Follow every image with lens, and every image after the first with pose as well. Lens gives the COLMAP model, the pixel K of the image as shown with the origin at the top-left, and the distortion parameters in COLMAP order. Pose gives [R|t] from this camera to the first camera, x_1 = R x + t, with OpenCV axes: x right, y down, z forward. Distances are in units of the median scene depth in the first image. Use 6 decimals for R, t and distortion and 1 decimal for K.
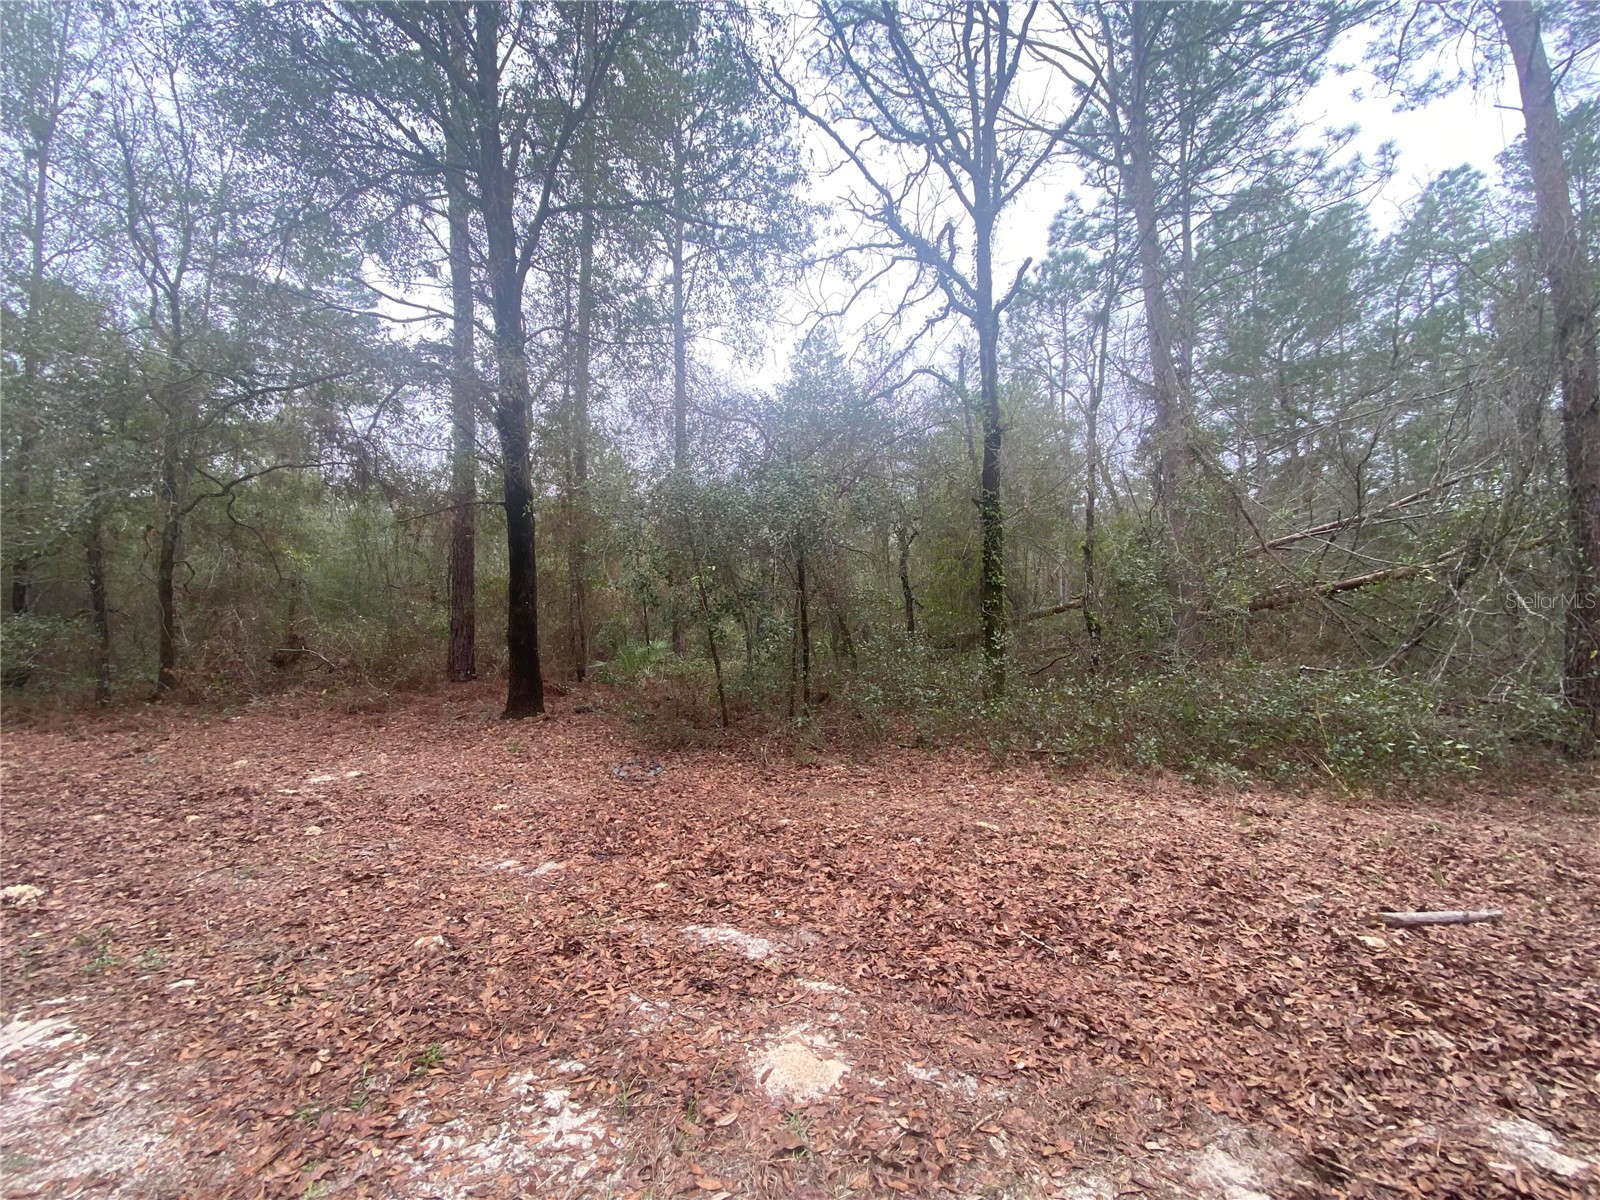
lens RADIAL K [[650.8, 0, 801.2], [0, 650.8, 607.1], [0, 0, 1]] dist [0.018655, -0.019956]
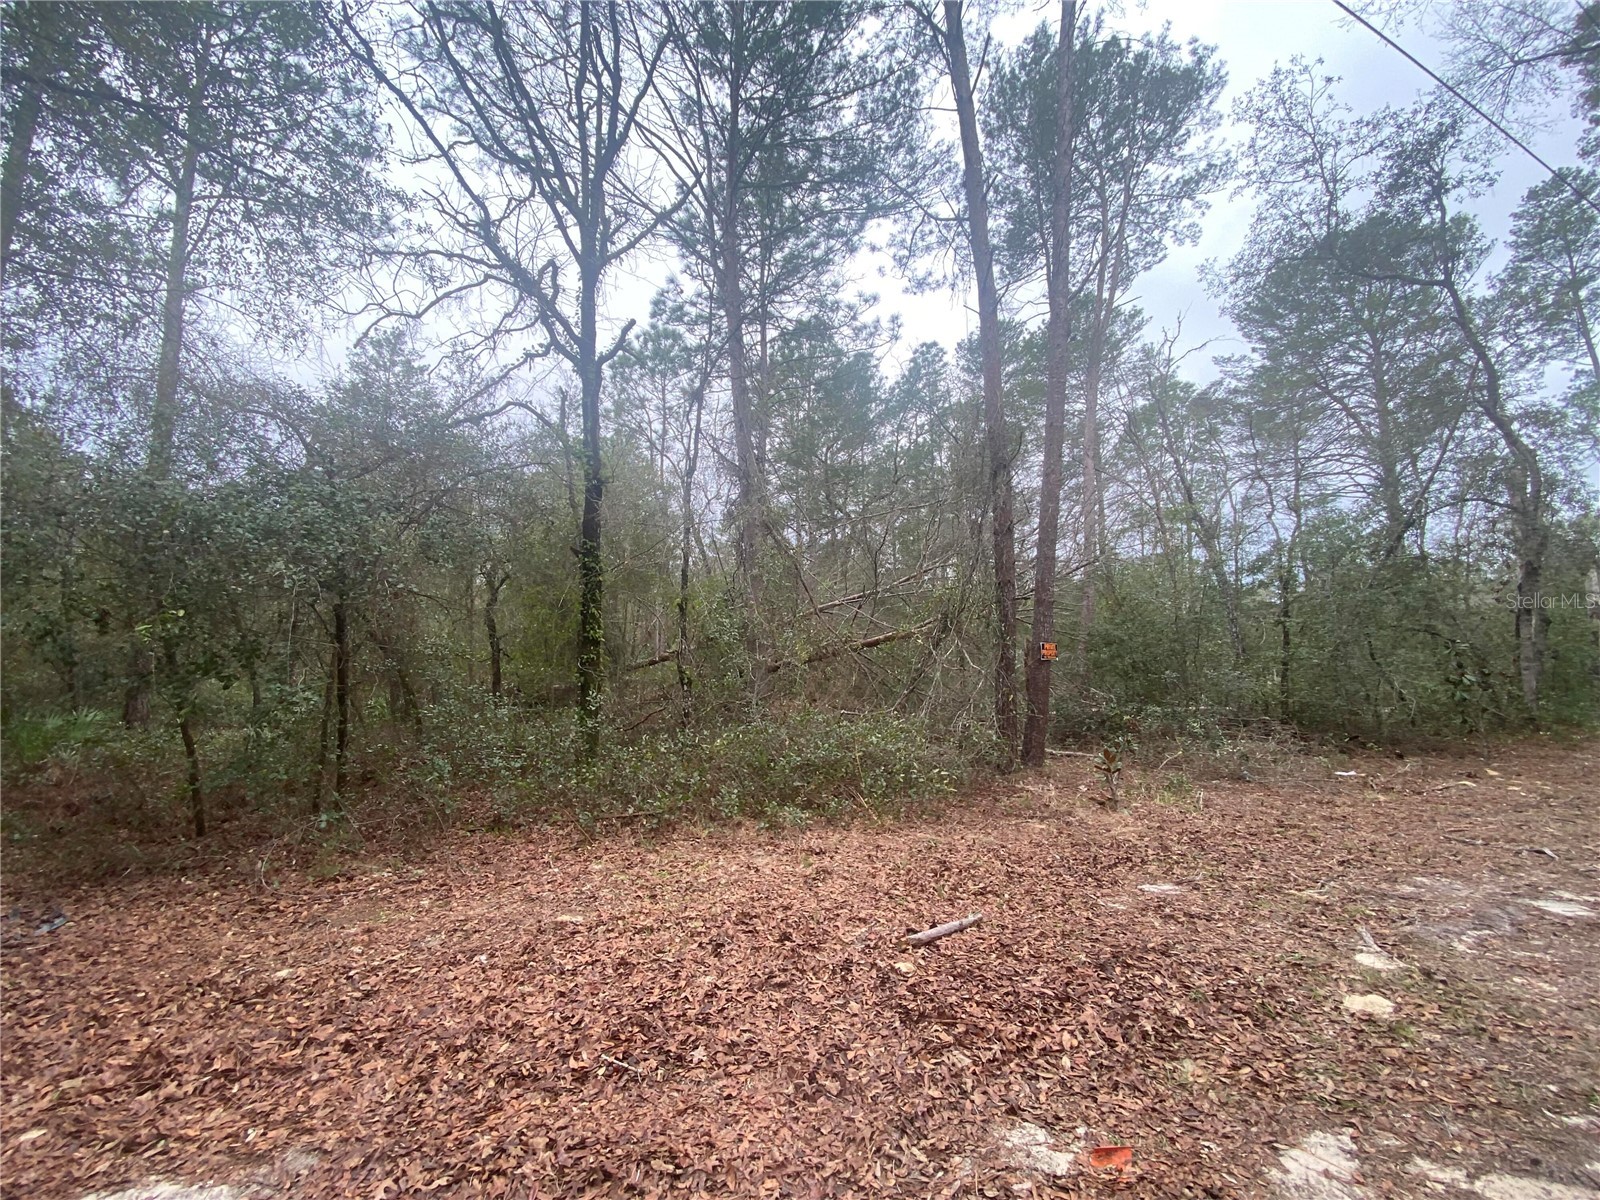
lens RADIAL K [[646.8, 0, 797.0], [0, 646.8, 607.3], [0, 0, 1]] dist [0.013881, -0.019794]
pose [[0.828530, 0.047645, 0.557914, 0.019041], [-0.007869, 0.997266, -0.073479, -0.016247], [-0.559890, 0.056489, 0.826639, 0.049015]]
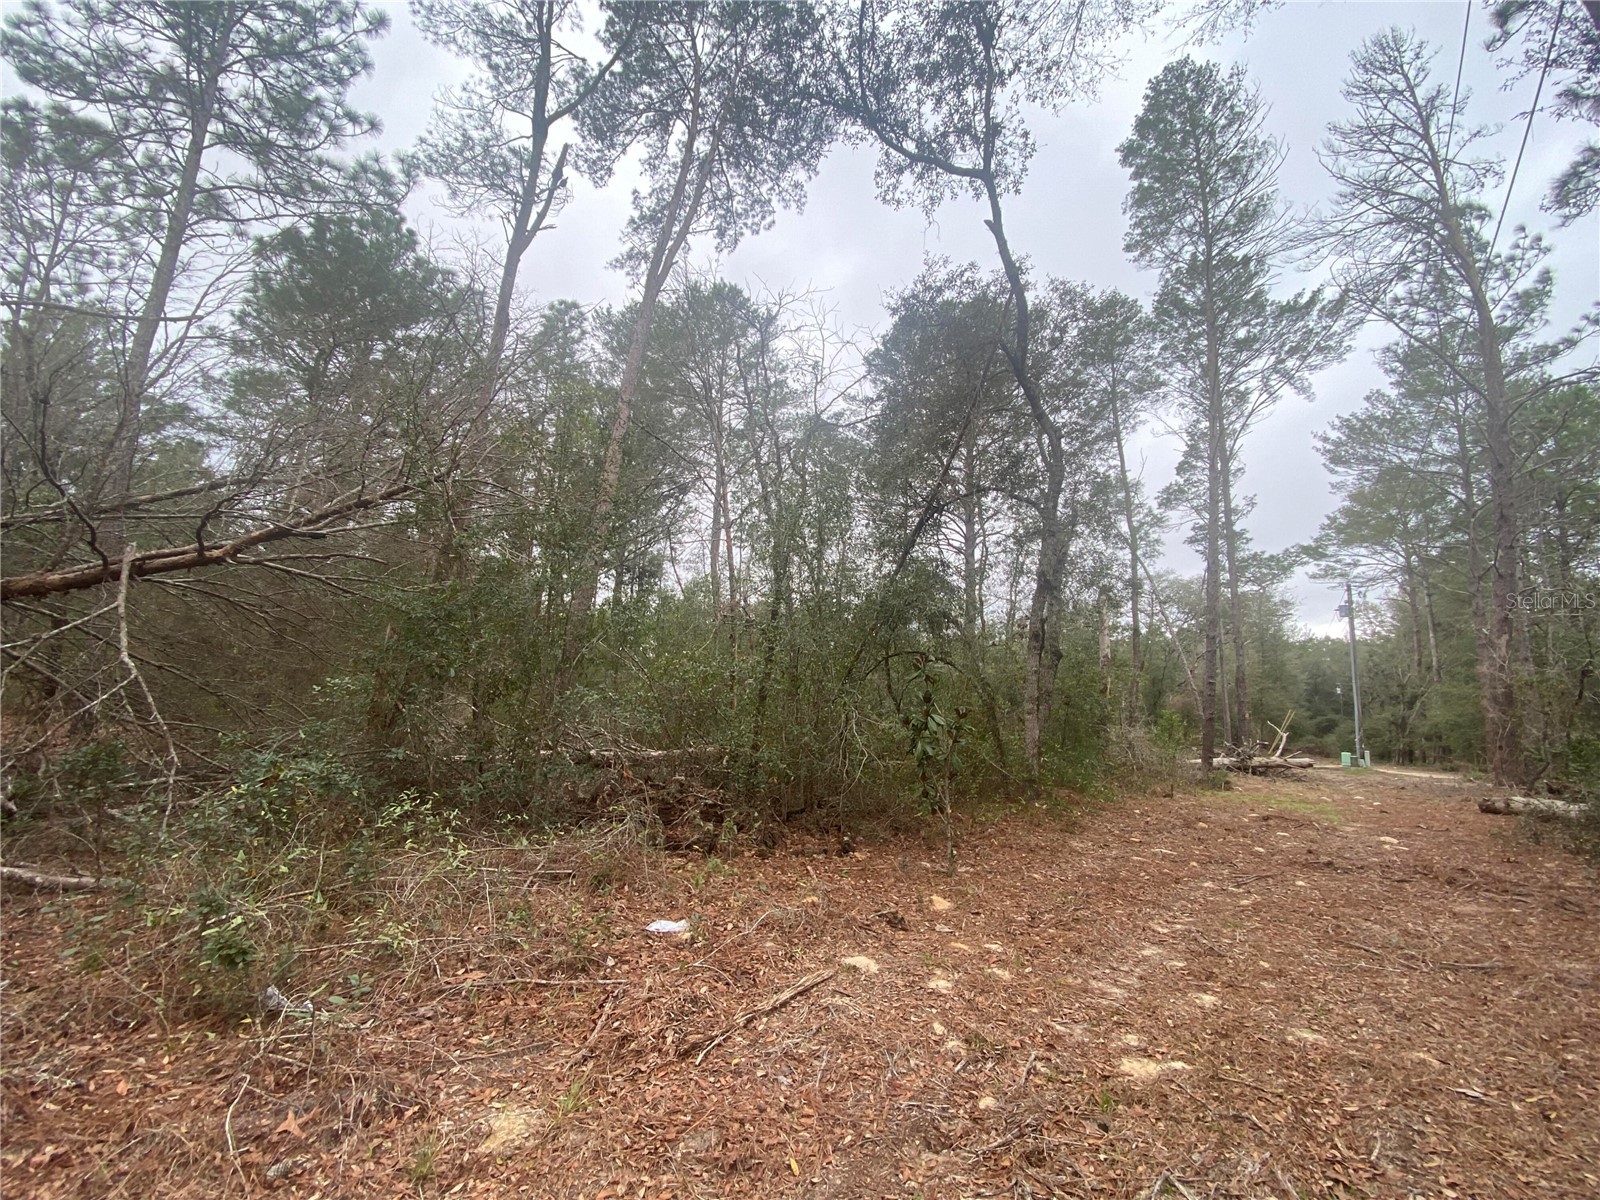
lens RADIAL K [[641.9, 0, 820.7], [0, 641.9, 588.1], [0, 0, 1]] dist [0.016405, -0.009845]
pose [[0.464465, 0.175433, 0.868041, 1.266384], [-0.063092, 0.984247, -0.165160, 0.003244], [-0.883341, 0.021944, 0.468217, 0.134770]]
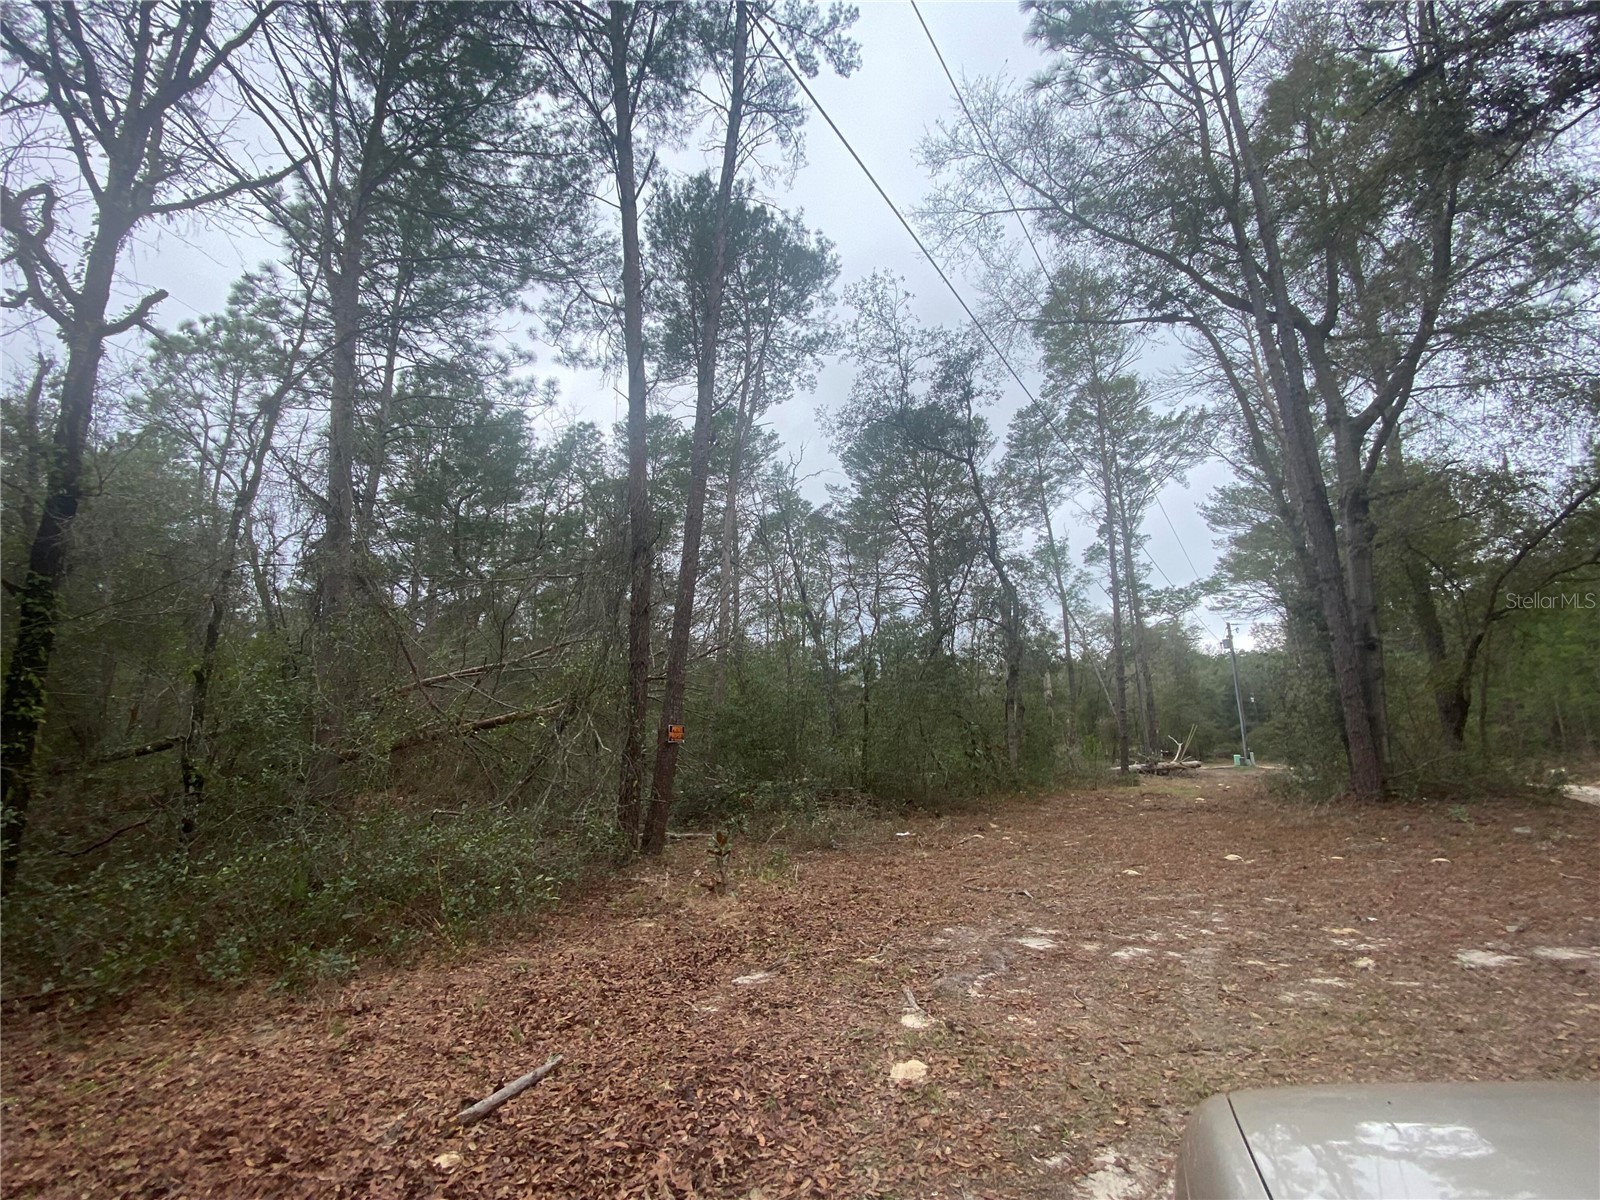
lens RADIAL K [[643.3, 0, 800.0], [0, 643.3, 600.0], [0, 0, 1]] dist [0.011434, -0.017241]
pose [[0.423600, 0.182624, 0.887249, 0.064141], [-0.003267, 0.979768, -0.200108, -0.033311], [-0.905843, 0.081867, 0.415627, 0.048838]]
